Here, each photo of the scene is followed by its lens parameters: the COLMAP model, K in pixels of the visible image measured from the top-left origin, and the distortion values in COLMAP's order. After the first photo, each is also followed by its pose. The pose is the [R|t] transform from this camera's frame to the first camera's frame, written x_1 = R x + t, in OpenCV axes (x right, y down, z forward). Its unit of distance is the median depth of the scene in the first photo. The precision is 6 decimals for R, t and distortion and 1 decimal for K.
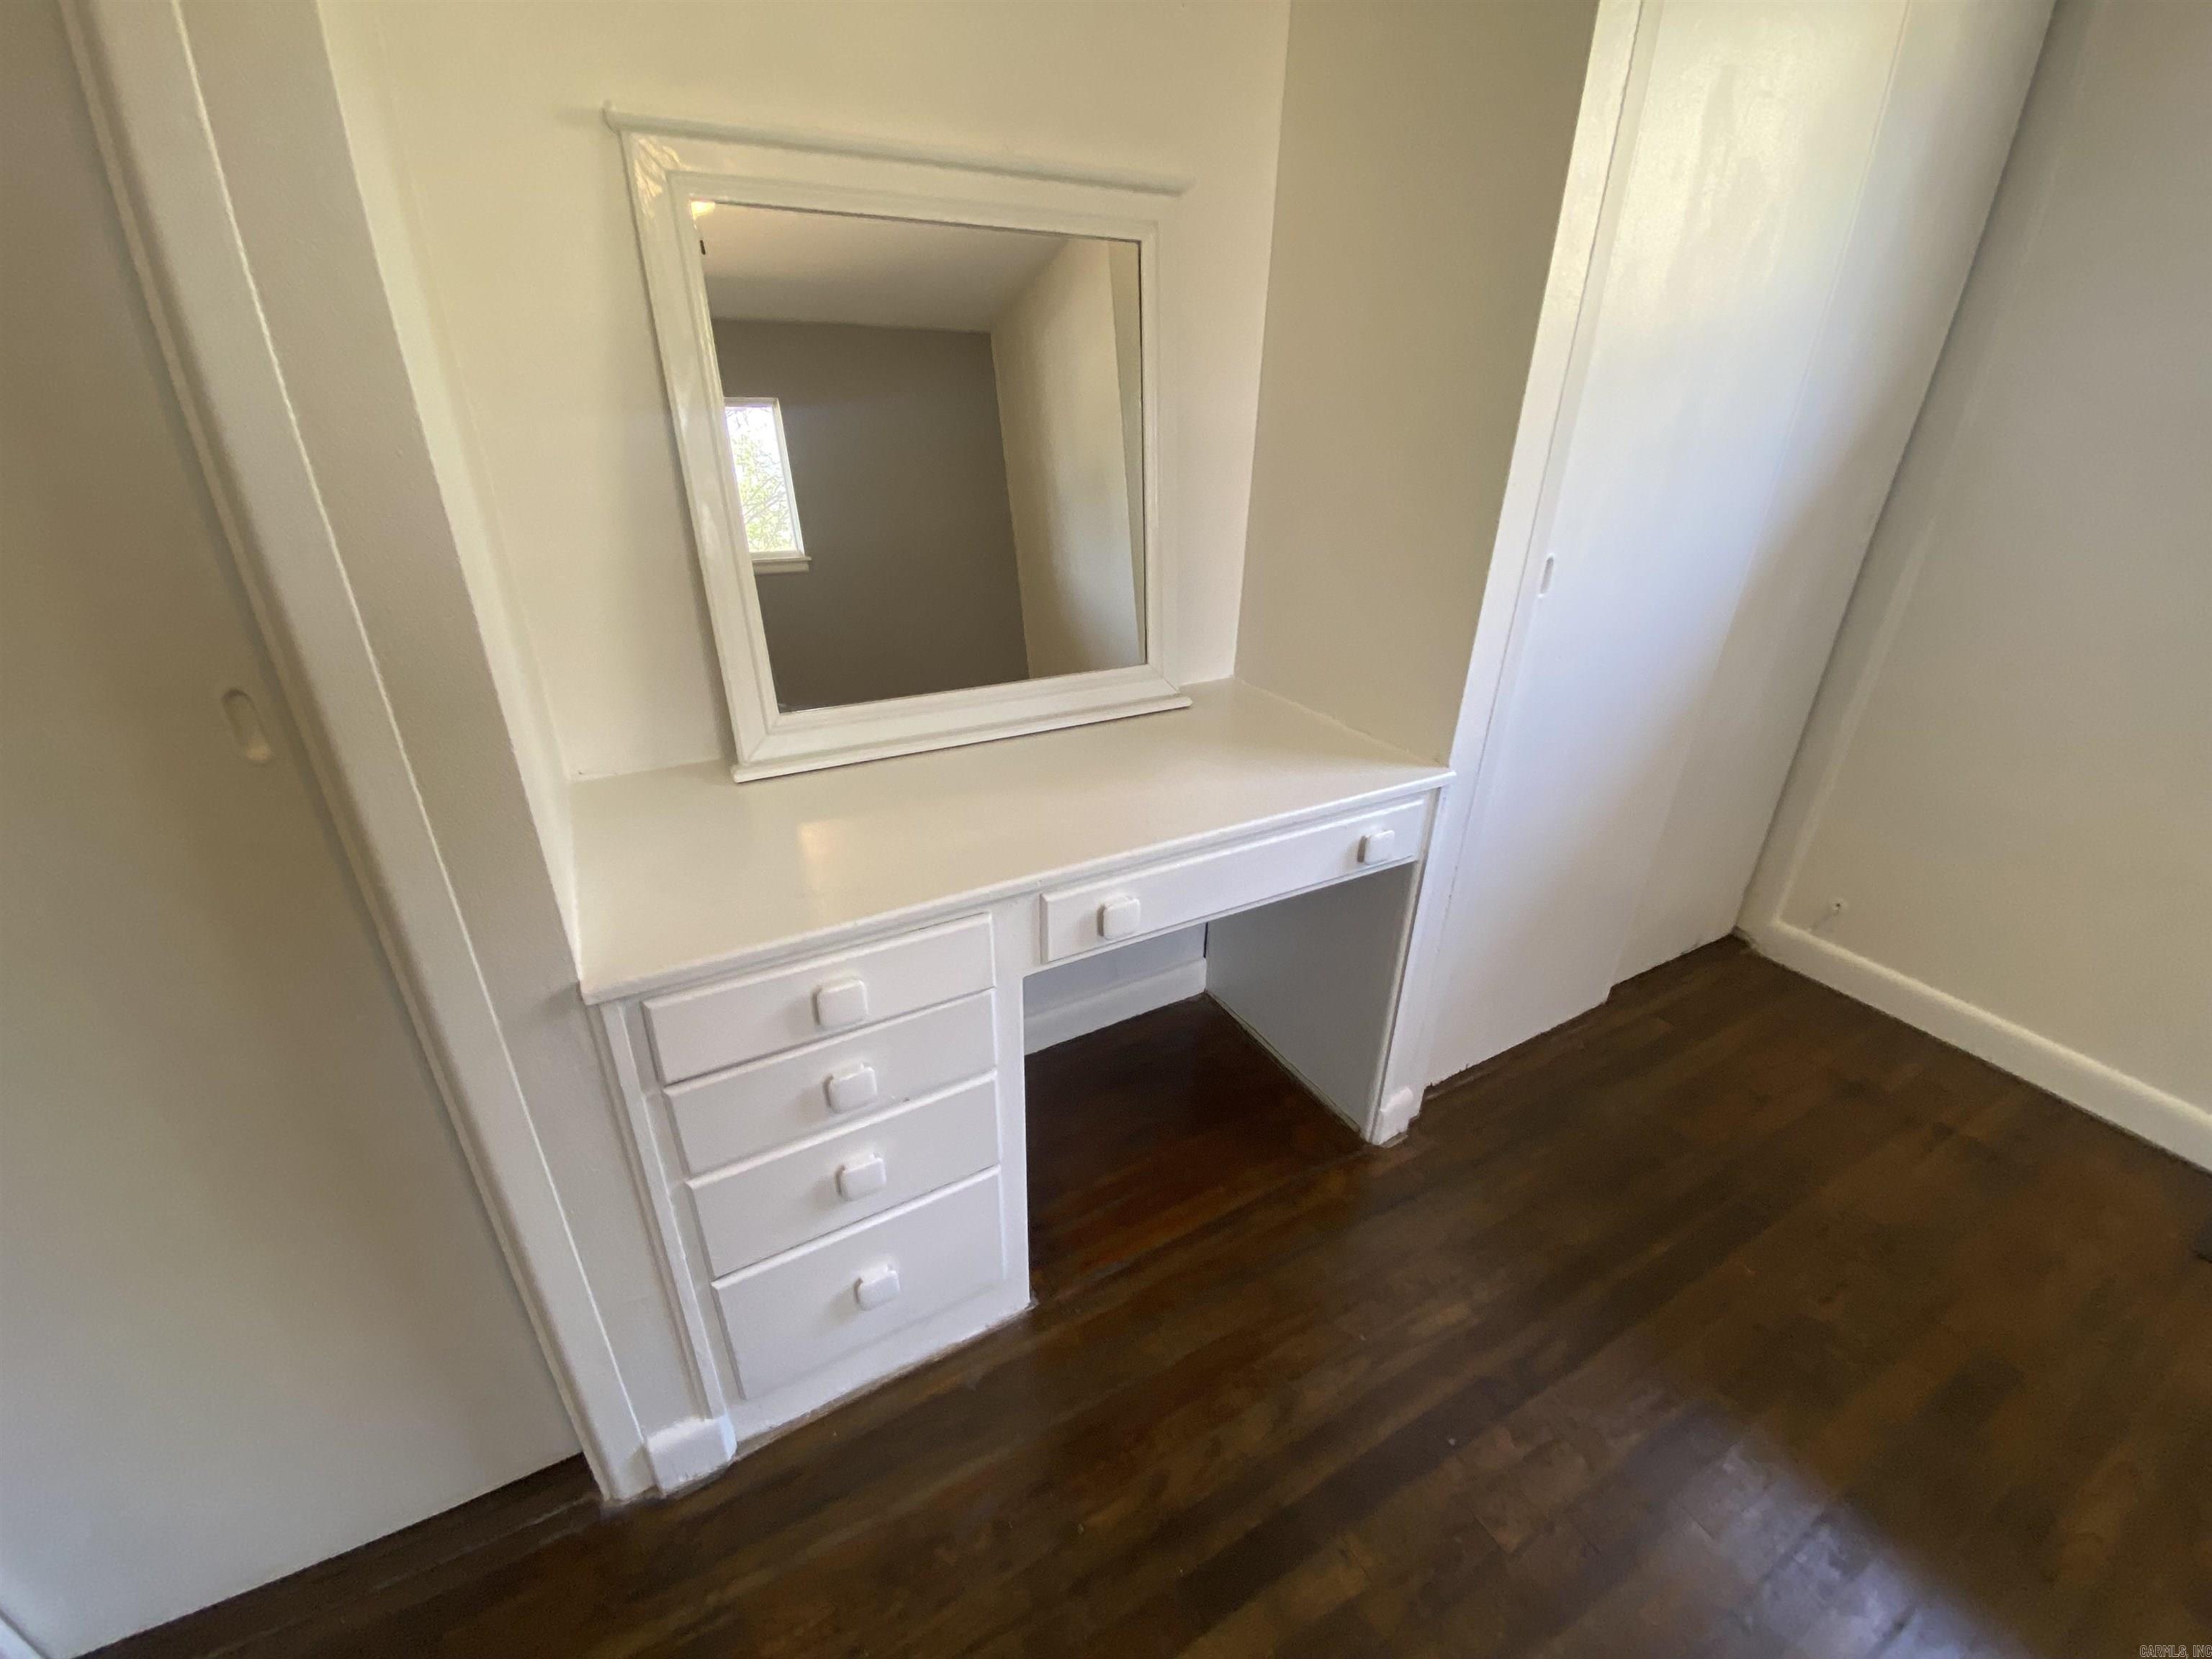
lens RADIAL K [[911.5, 0, 1106.0], [0, 911.5, 829.5], [0, 0, 1]] dist [-0.000611, -0.000083]
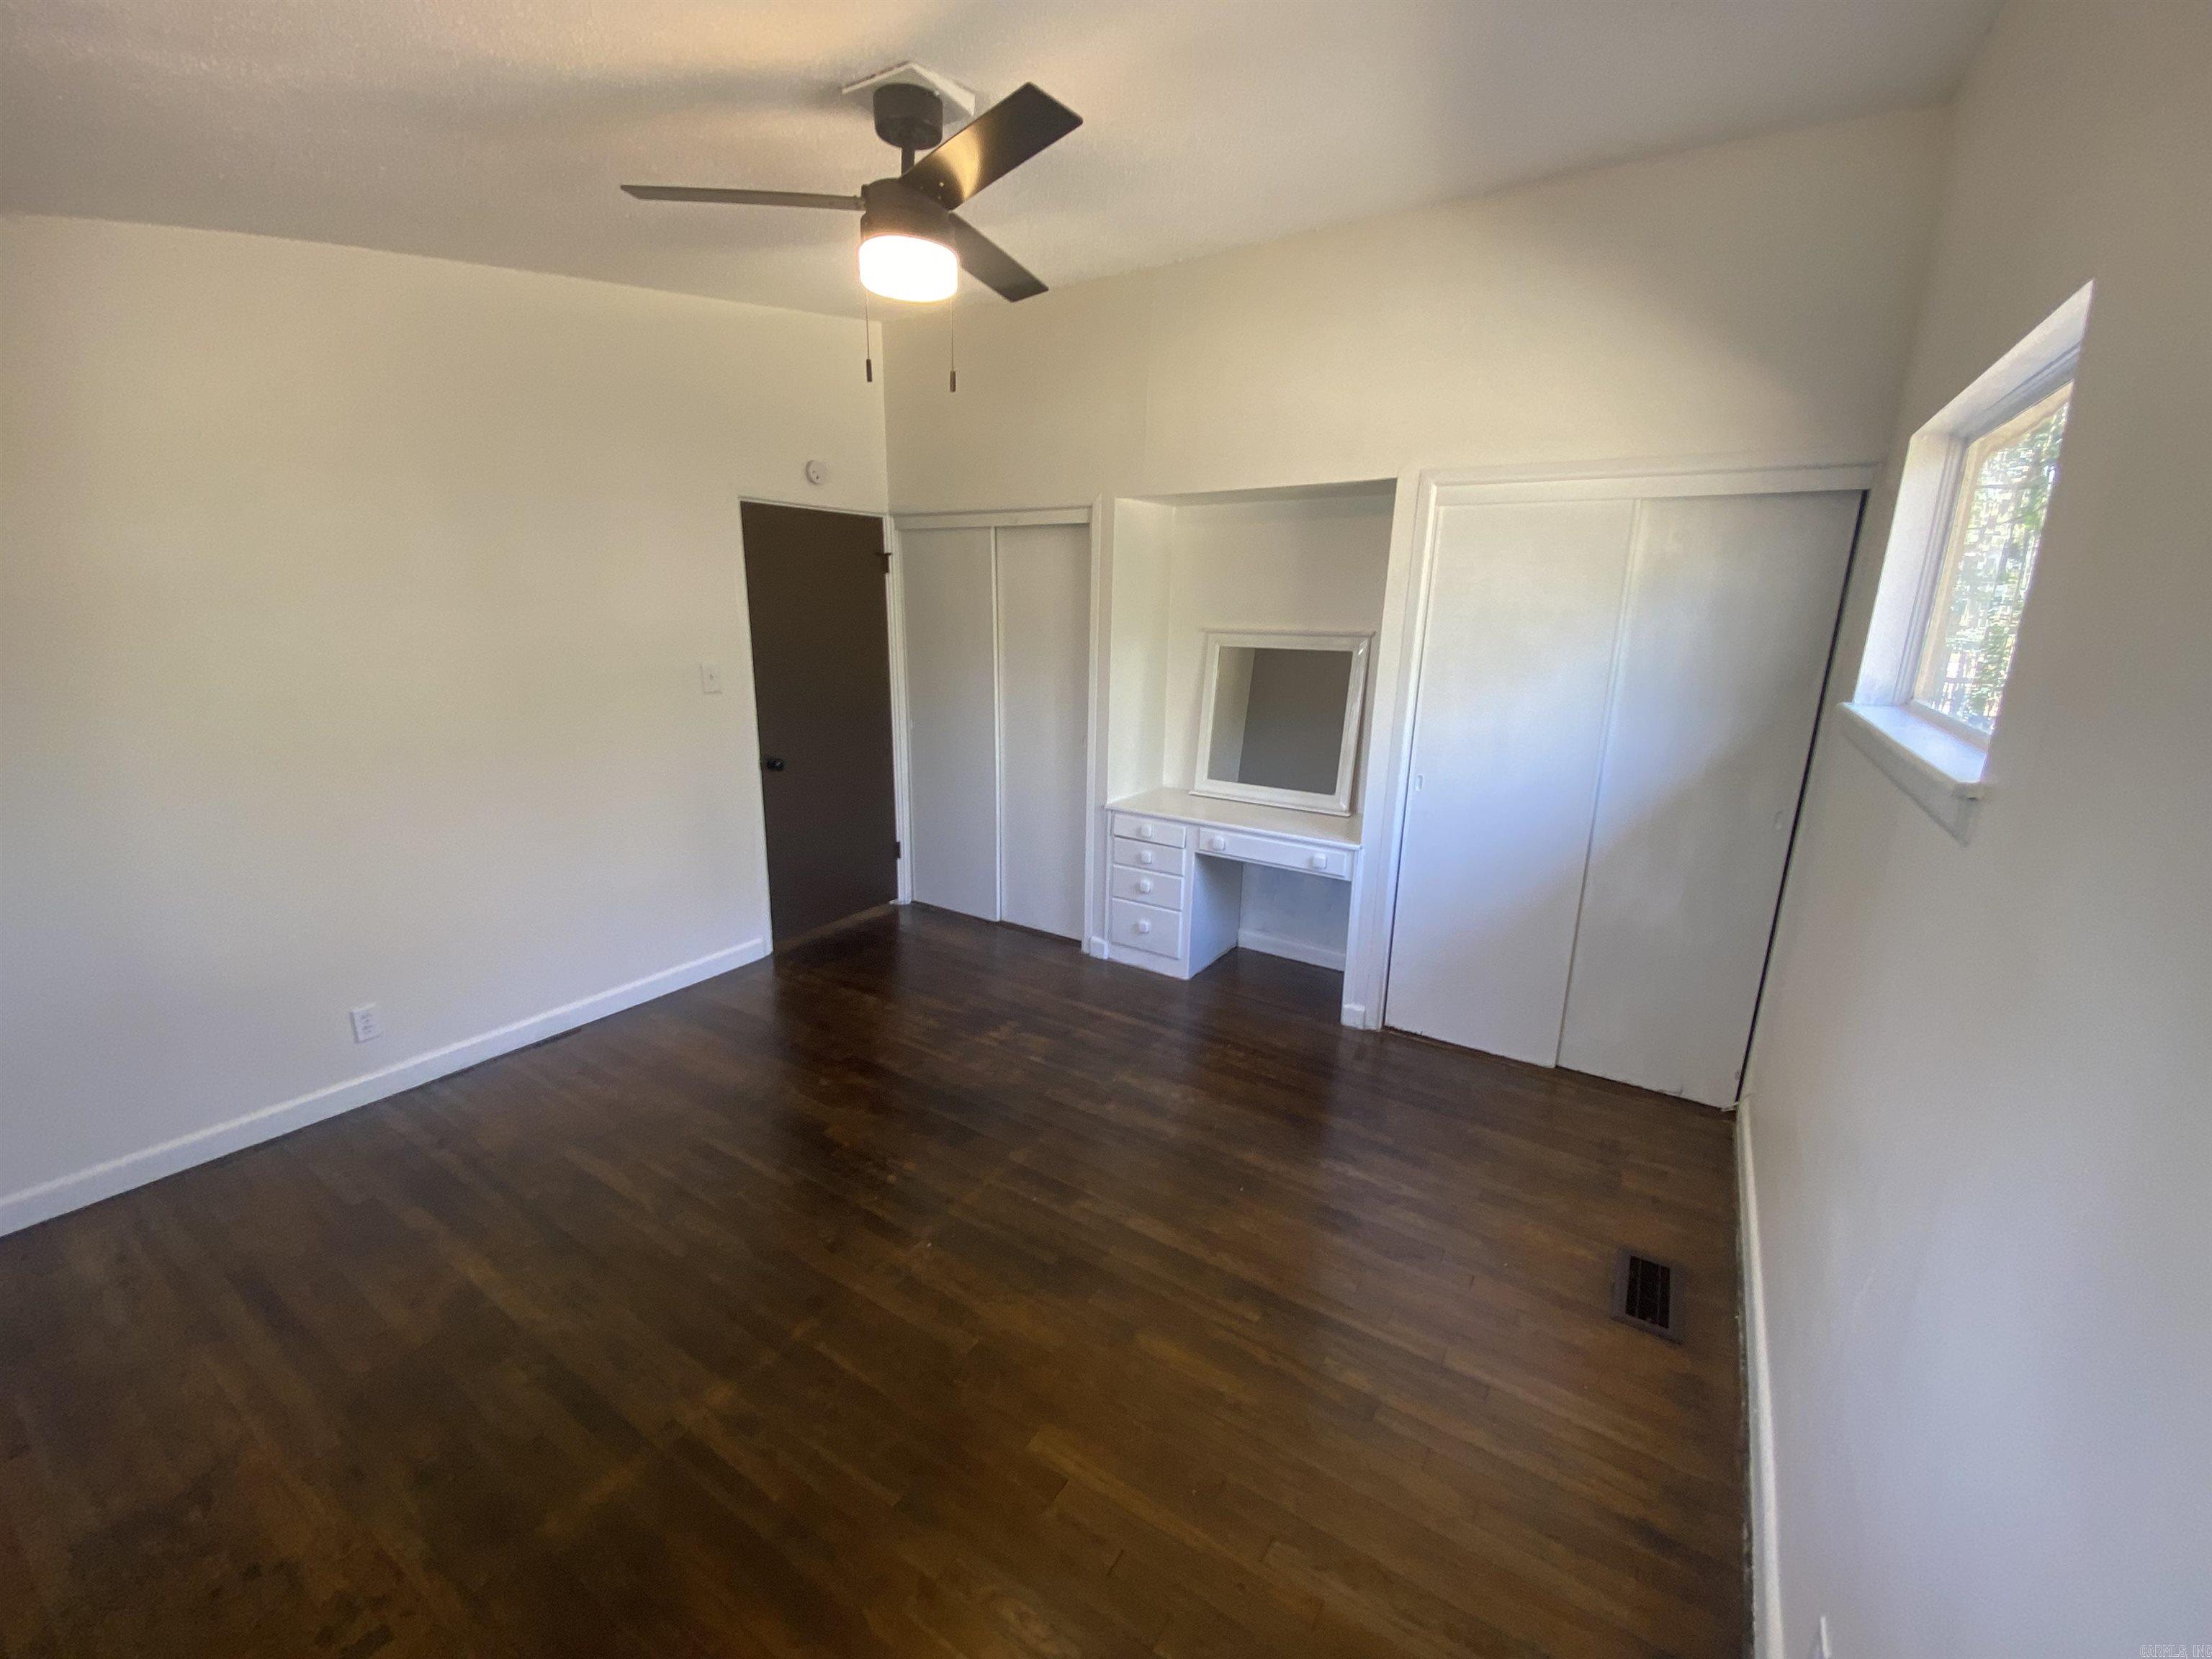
lens RADIAL K [[900.2, 0, 1106.0], [0, 900.2, 829.5], [0, 0, 1]] dist [0.000105, 0.000004]
pose [[0.468281, 0.206535, -0.859102, 2.641249], [-0.398273, 0.917260, 0.003425, 0.203205], [0.788728, 0.340553, 0.511793, -1.041493]]
